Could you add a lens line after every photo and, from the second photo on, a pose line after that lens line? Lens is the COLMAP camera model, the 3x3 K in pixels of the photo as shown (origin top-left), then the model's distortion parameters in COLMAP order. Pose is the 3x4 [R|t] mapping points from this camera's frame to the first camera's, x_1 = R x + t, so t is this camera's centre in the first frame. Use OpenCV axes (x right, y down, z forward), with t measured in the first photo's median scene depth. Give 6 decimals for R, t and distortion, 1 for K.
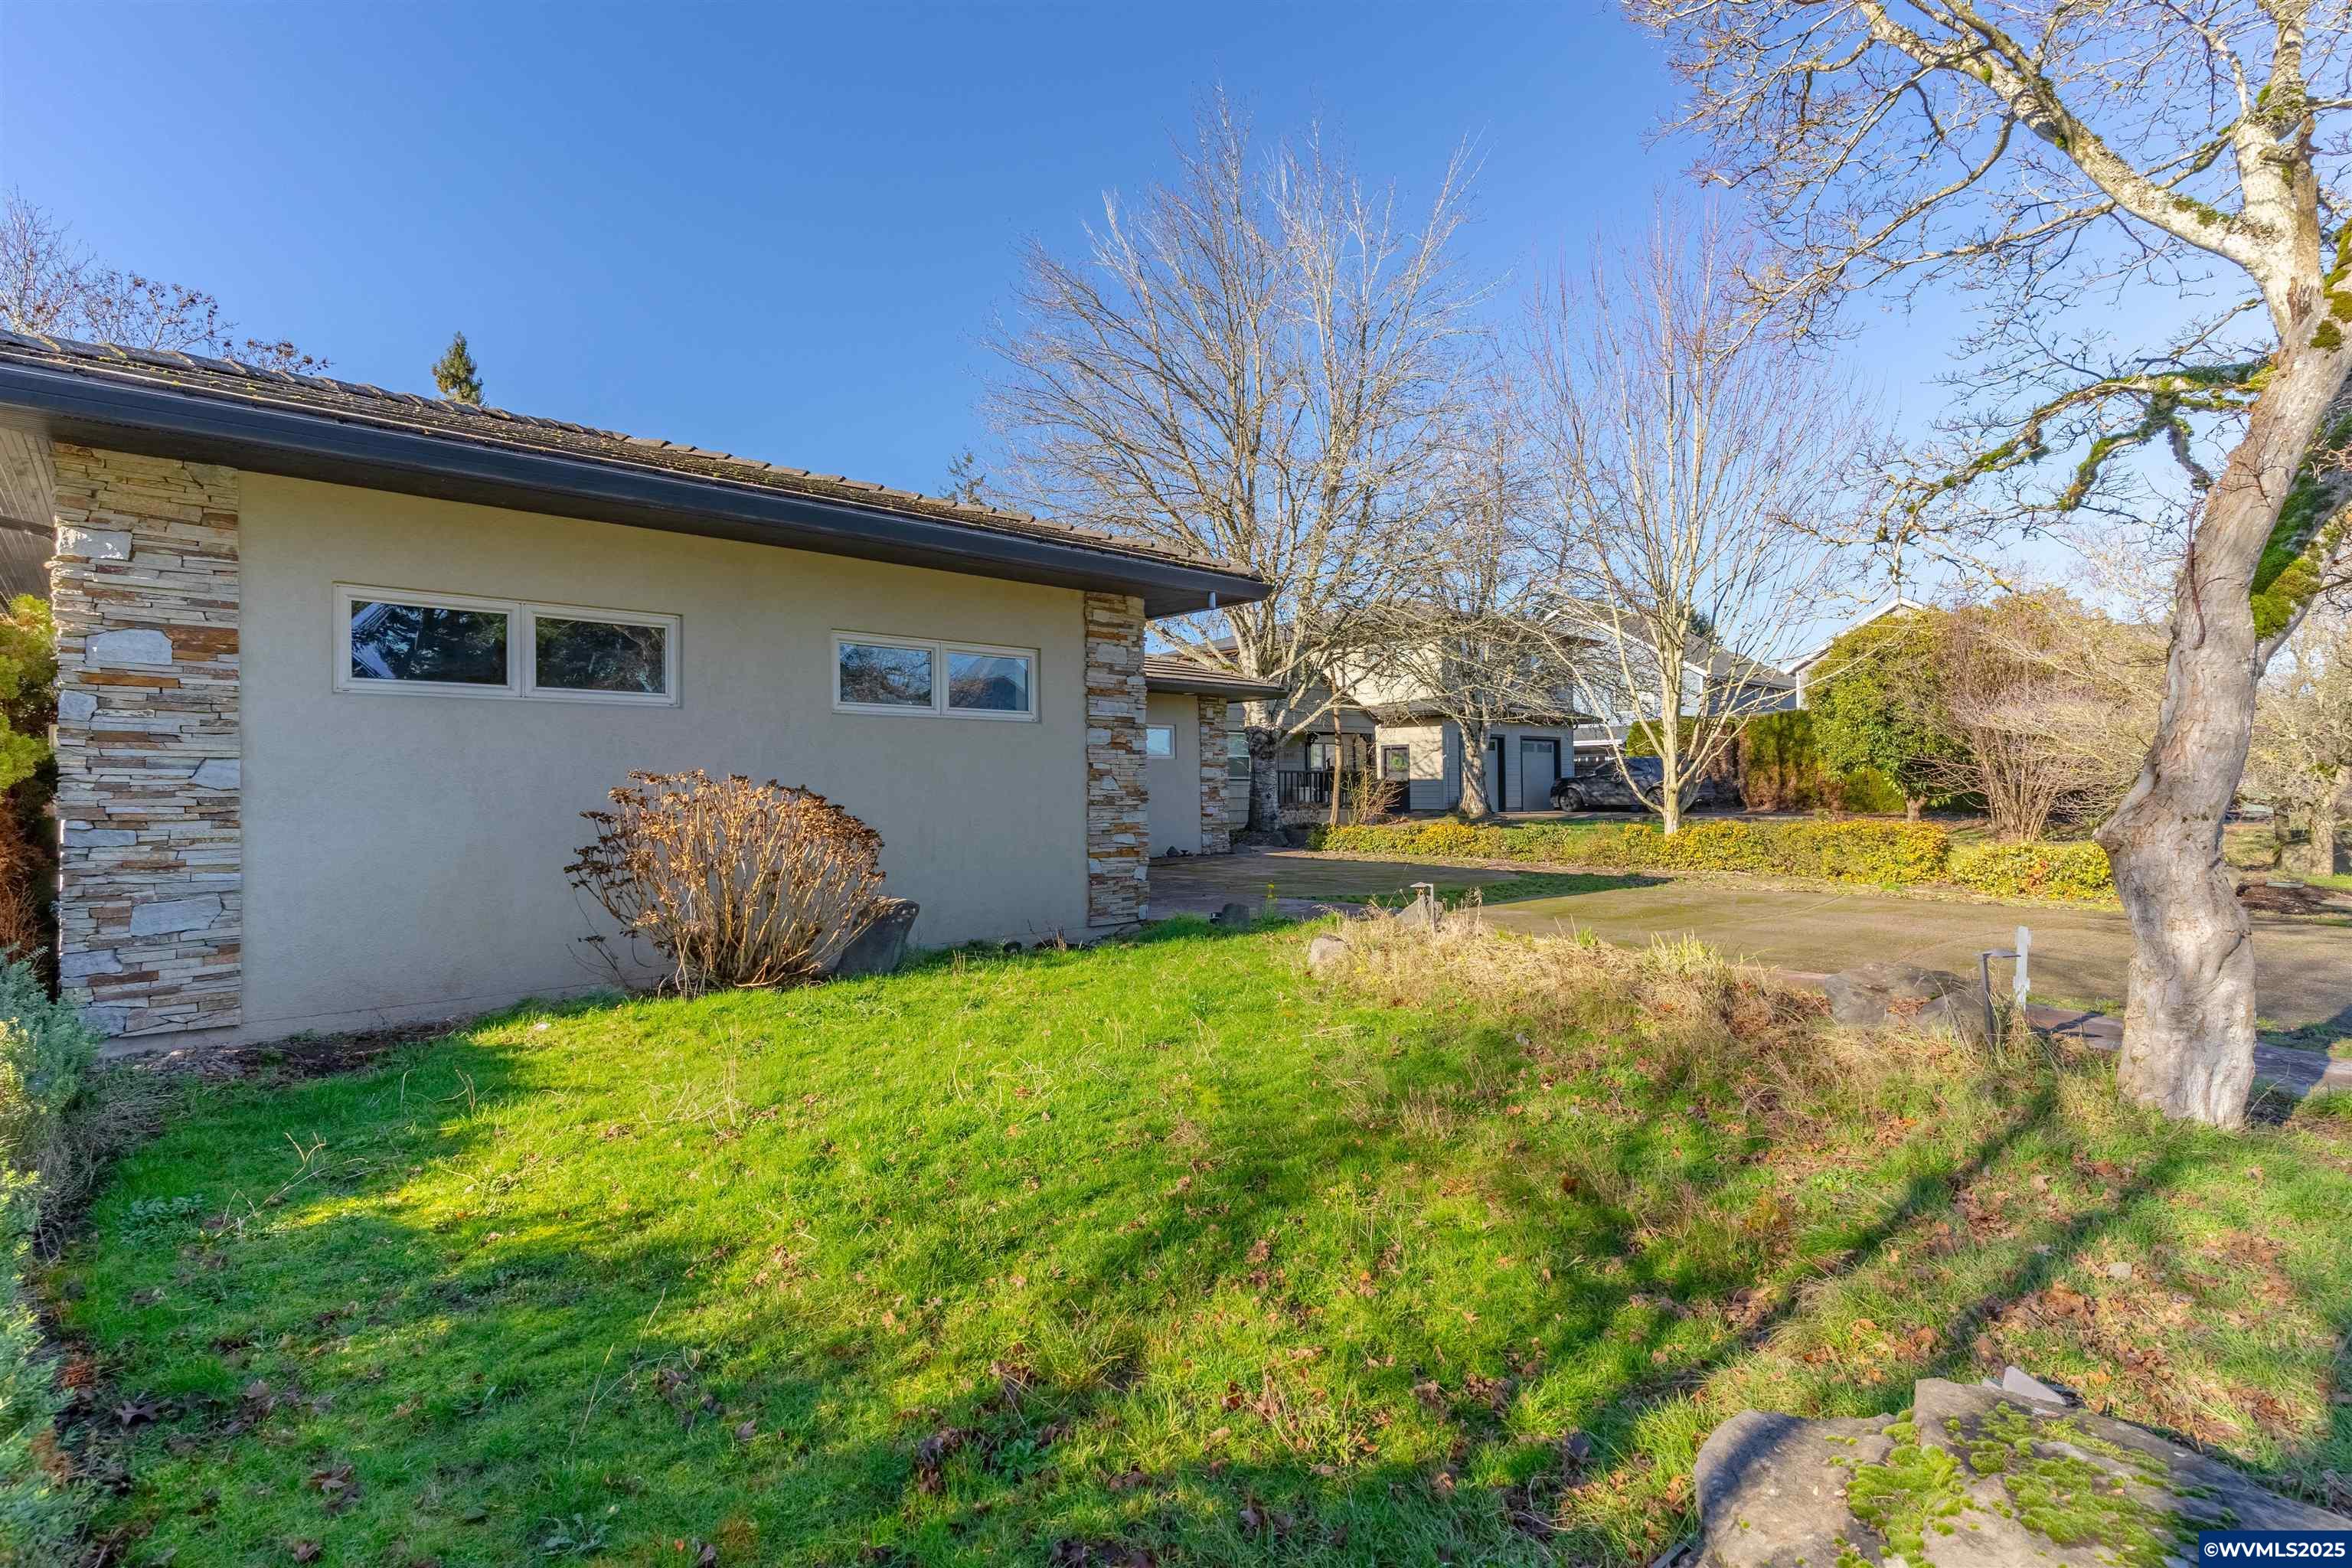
lens RADIAL K [[1158.6, 0, 1177.3], [0, 1158.6, 780.8], [0, 0, 1]] dist [0.000123, 0.000000]
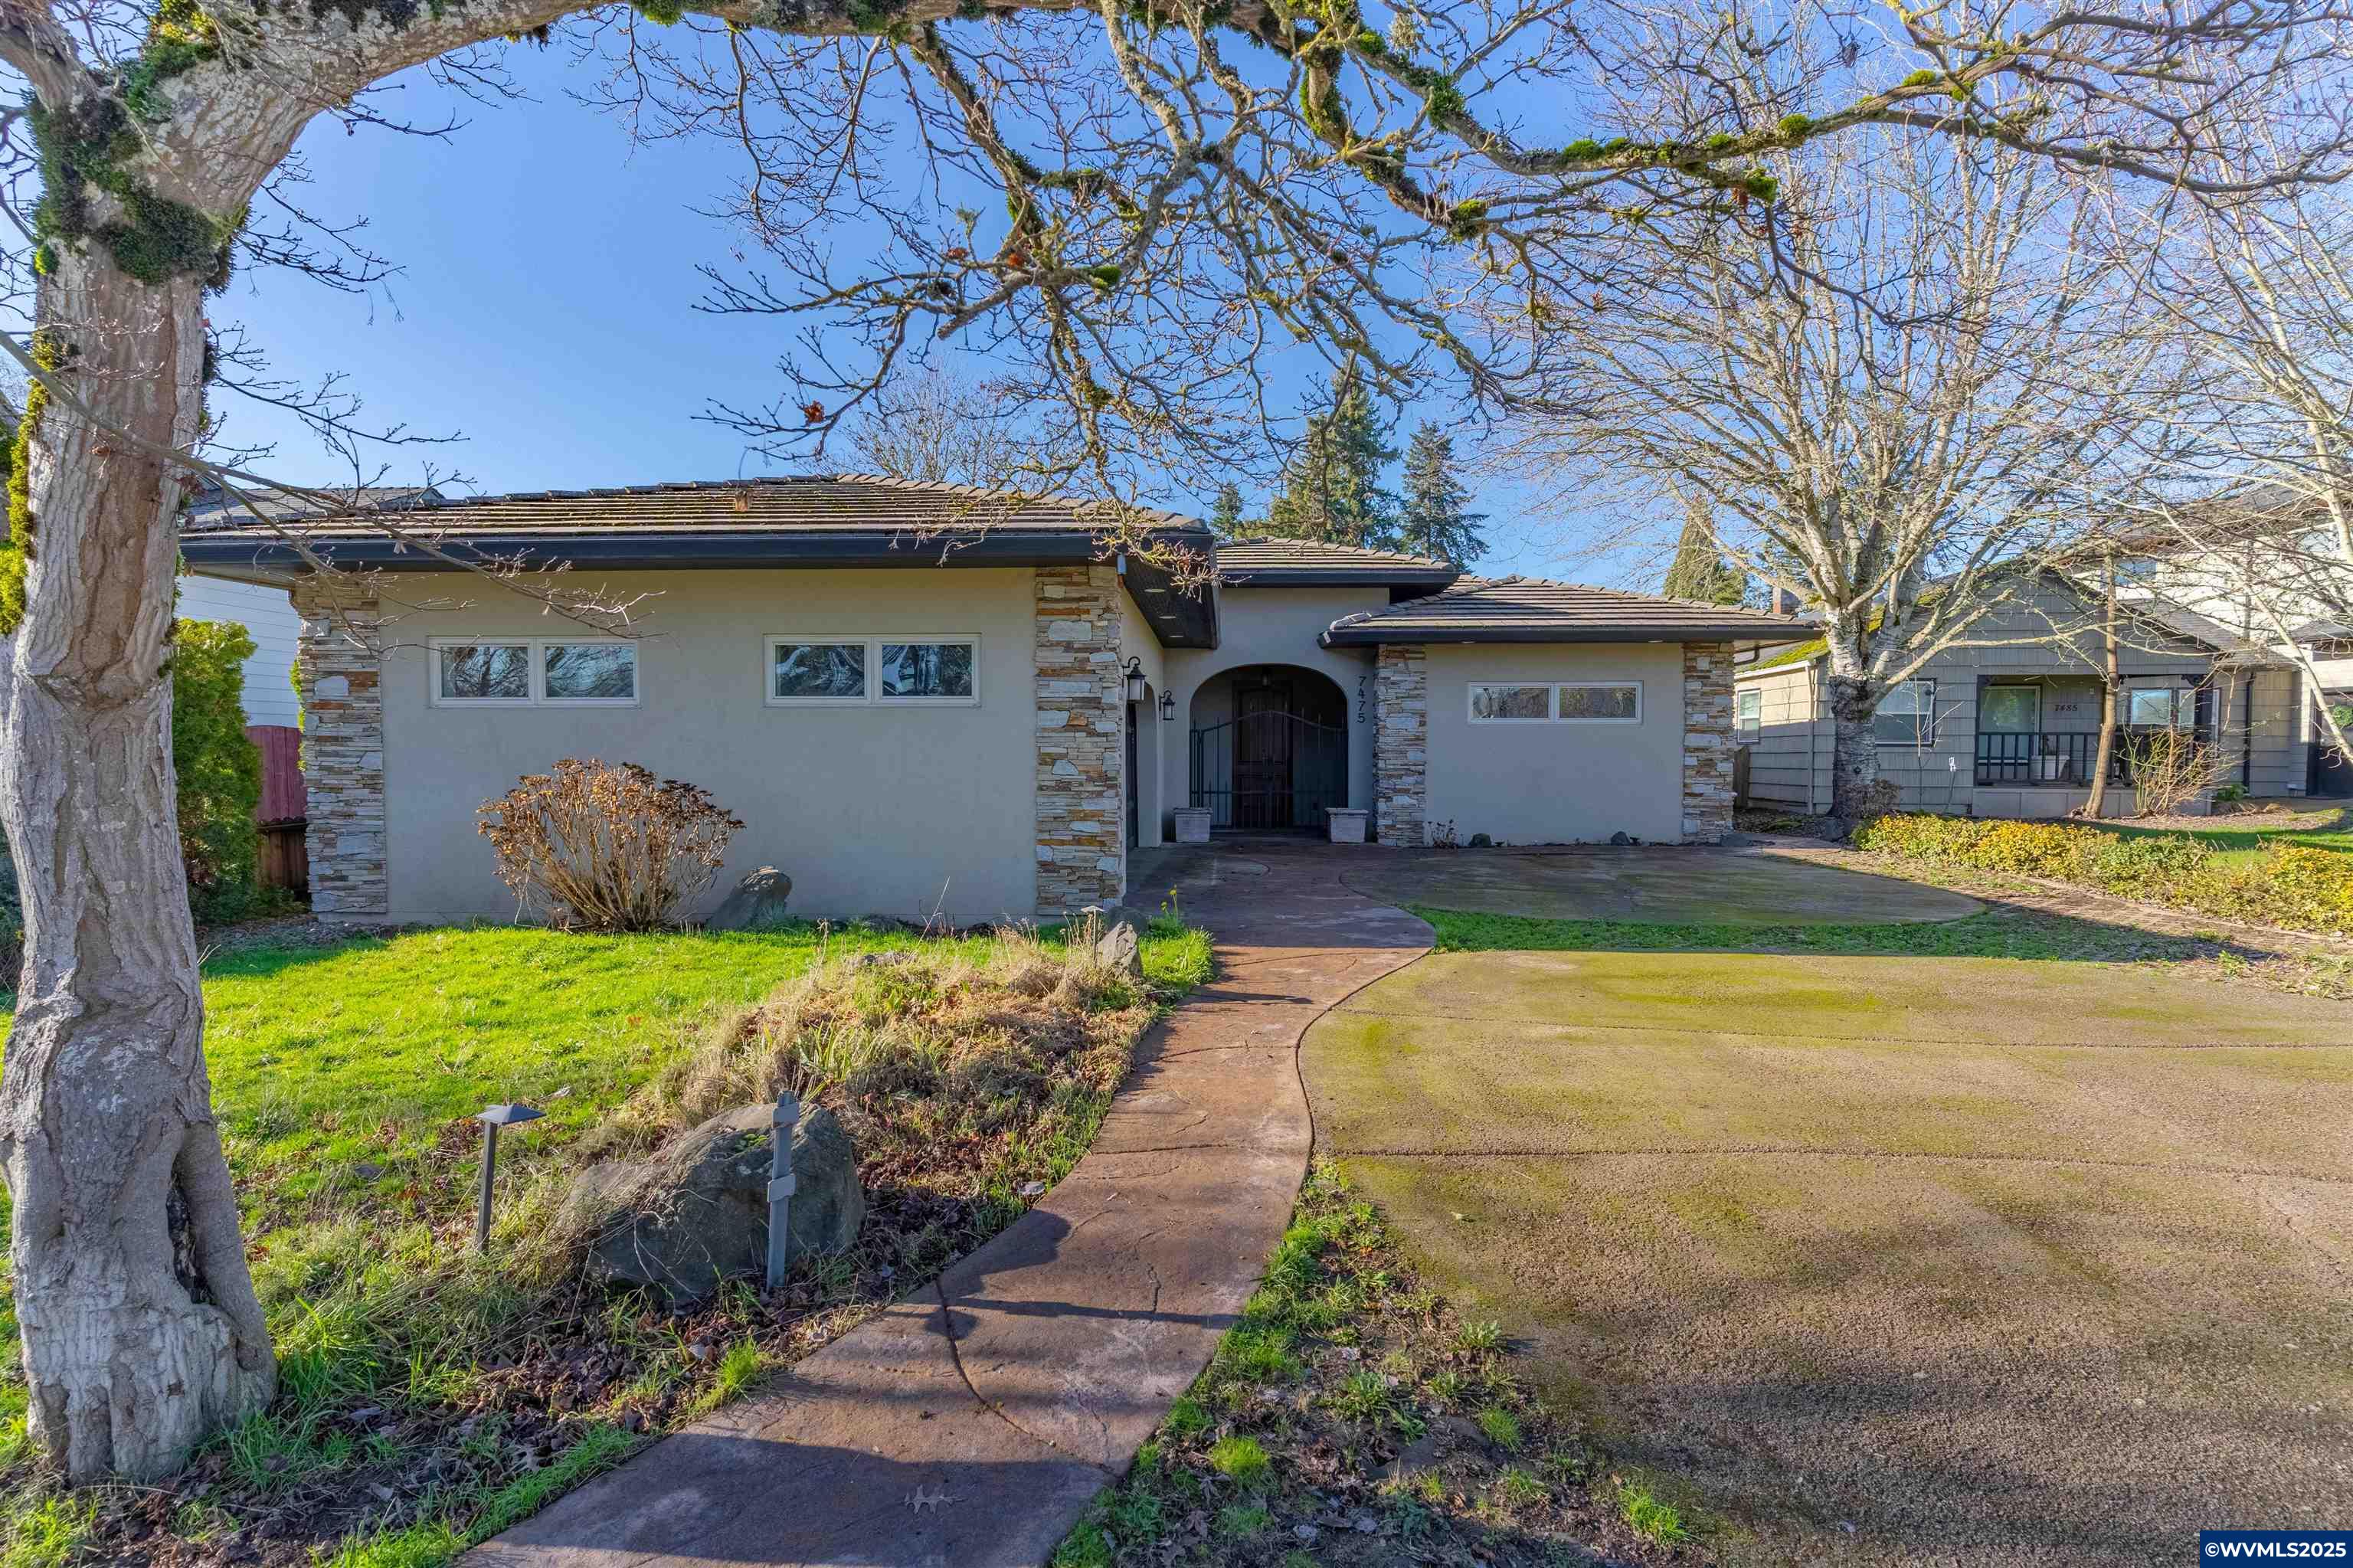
lens RADIAL K [[1159.1, 0, 1177.3], [0, 1159.1, 785.4], [0, 0, 1]] dist [0.000123, 0.000000]
pose [[0.694971, 0.033871, -0.718239, 0.693321], [0.001007, 0.998843, 0.048078, -0.029160], [0.719037, -0.034136, 0.694133, 0.405920]]
